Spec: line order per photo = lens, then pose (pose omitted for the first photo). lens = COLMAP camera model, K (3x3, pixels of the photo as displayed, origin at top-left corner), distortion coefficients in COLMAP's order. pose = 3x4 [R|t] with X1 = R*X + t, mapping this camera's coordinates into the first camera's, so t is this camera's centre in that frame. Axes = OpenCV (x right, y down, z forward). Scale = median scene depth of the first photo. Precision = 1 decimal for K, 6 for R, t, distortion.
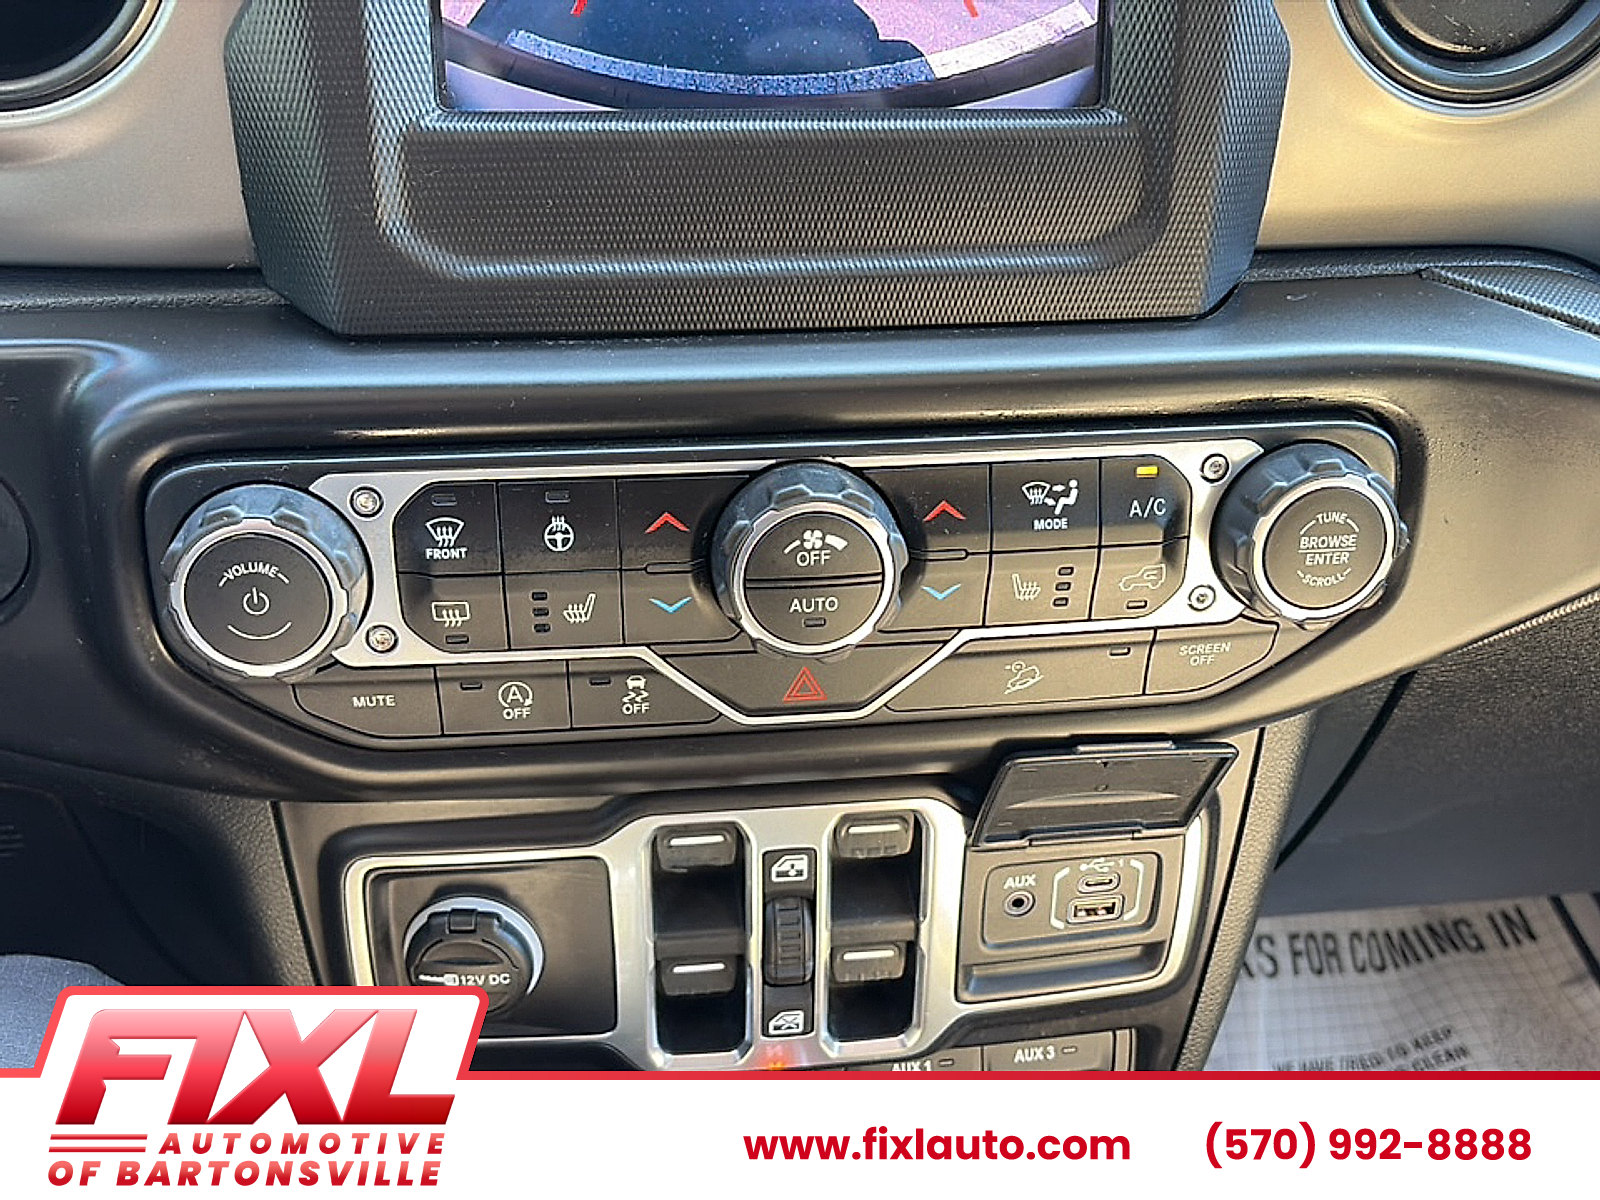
lens RADIAL K [[1551.3, 0, 799.8], [0, 1551.3, 627.1], [0, 0, 1]] dist [0.001426, 0.000000]
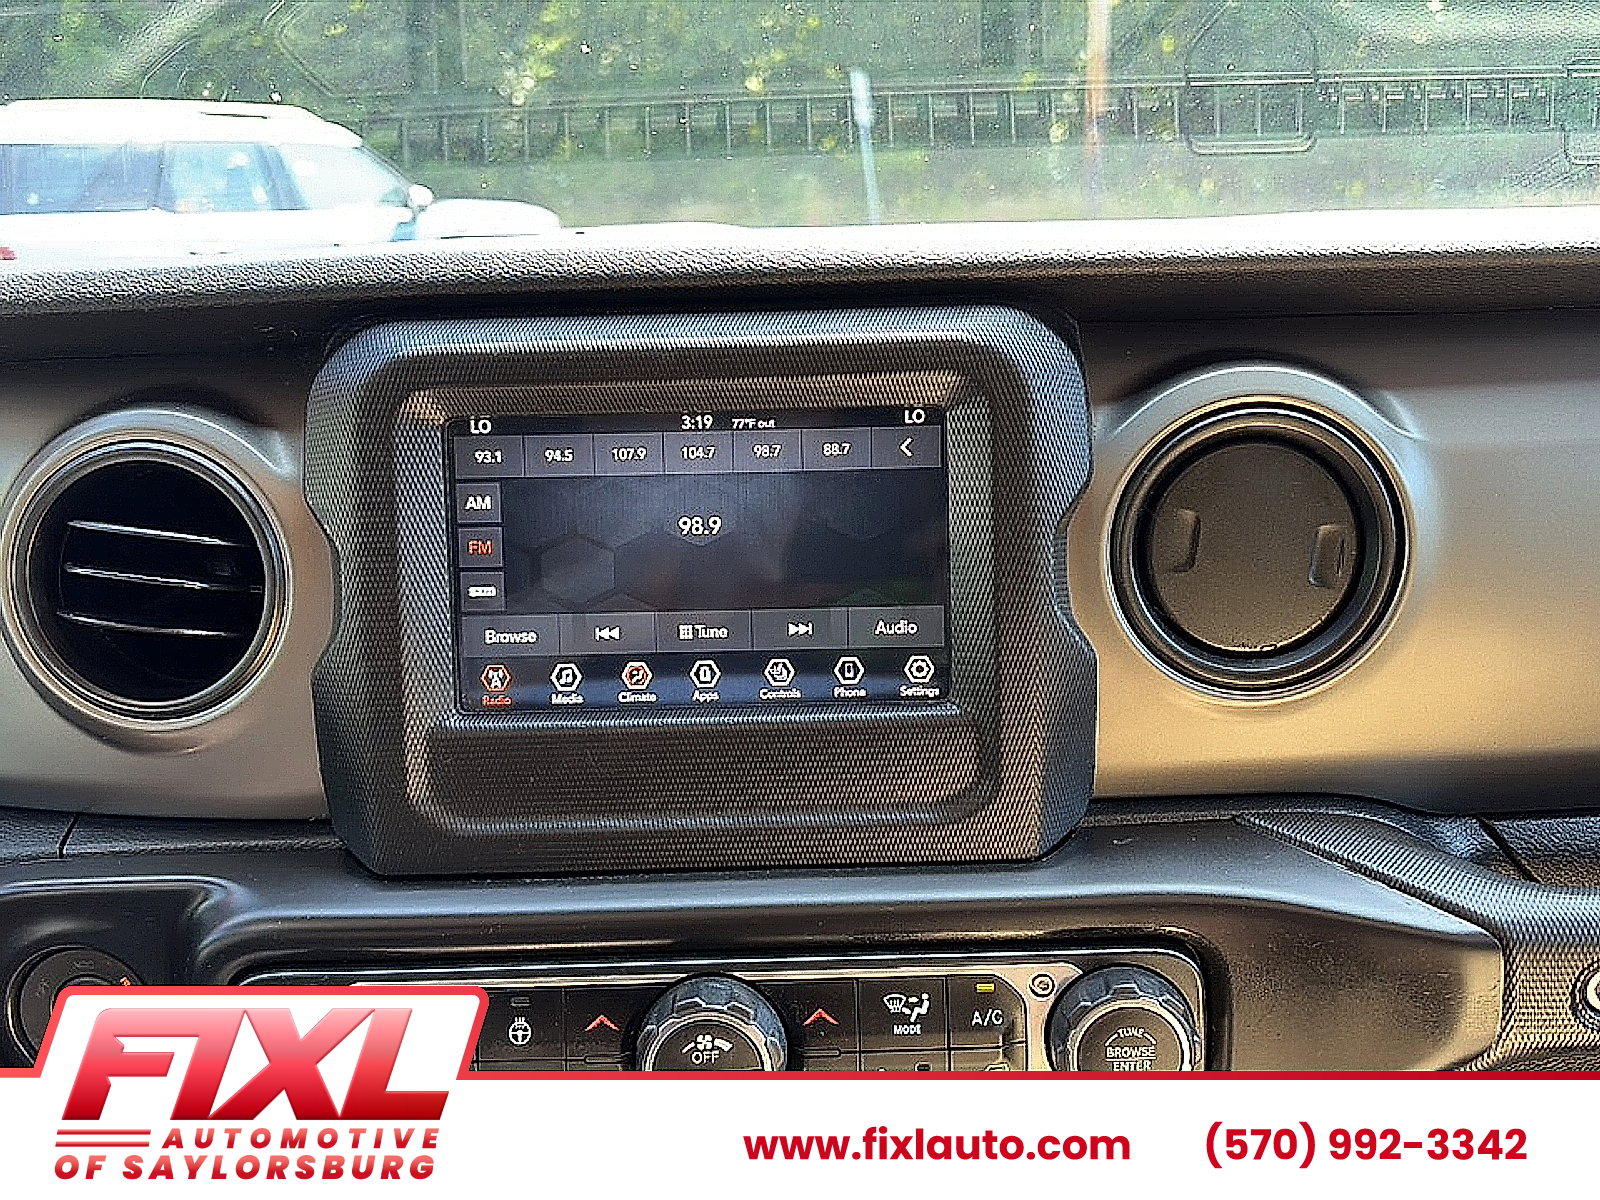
lens RADIAL K [[1551.3, 0, 821.2], [0, 1551.3, 594.5], [0, 0, 1]] dist [0.001426, 0.000000]
pose [[0.988470, -0.012283, -0.150917, 0.273113], [-0.025814, 0.968442, -0.247898, -0.089633], [0.149200, 0.248935, 0.956959, -0.284541]]
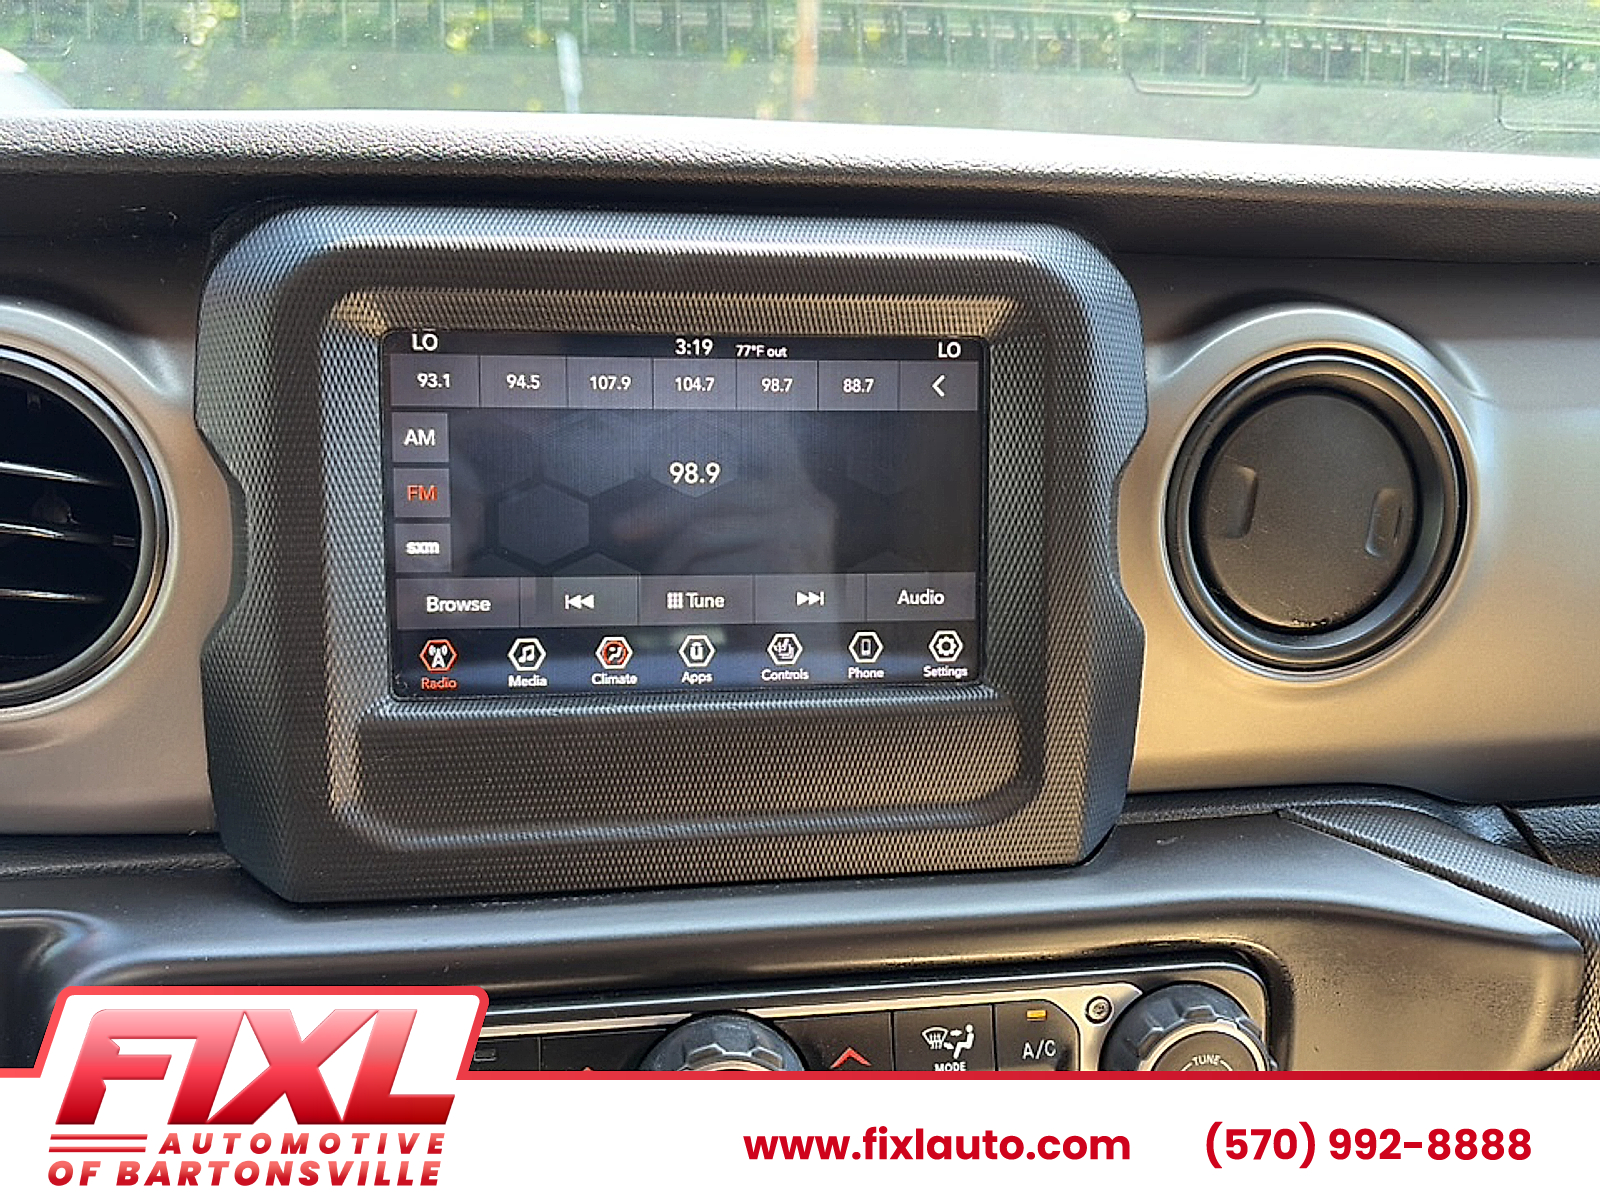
lens RADIAL K [[1551.3, 0, 797.4], [0, 1551.3, 602.1], [0, 0, 1]] dist [0.001426, 0.000000]
pose [[0.999367, -0.001663, 0.035535, 0.018644], [0.009926, 0.972269, -0.233655, -0.123276], [-0.034161, 0.233860, 0.971670, -0.106649]]
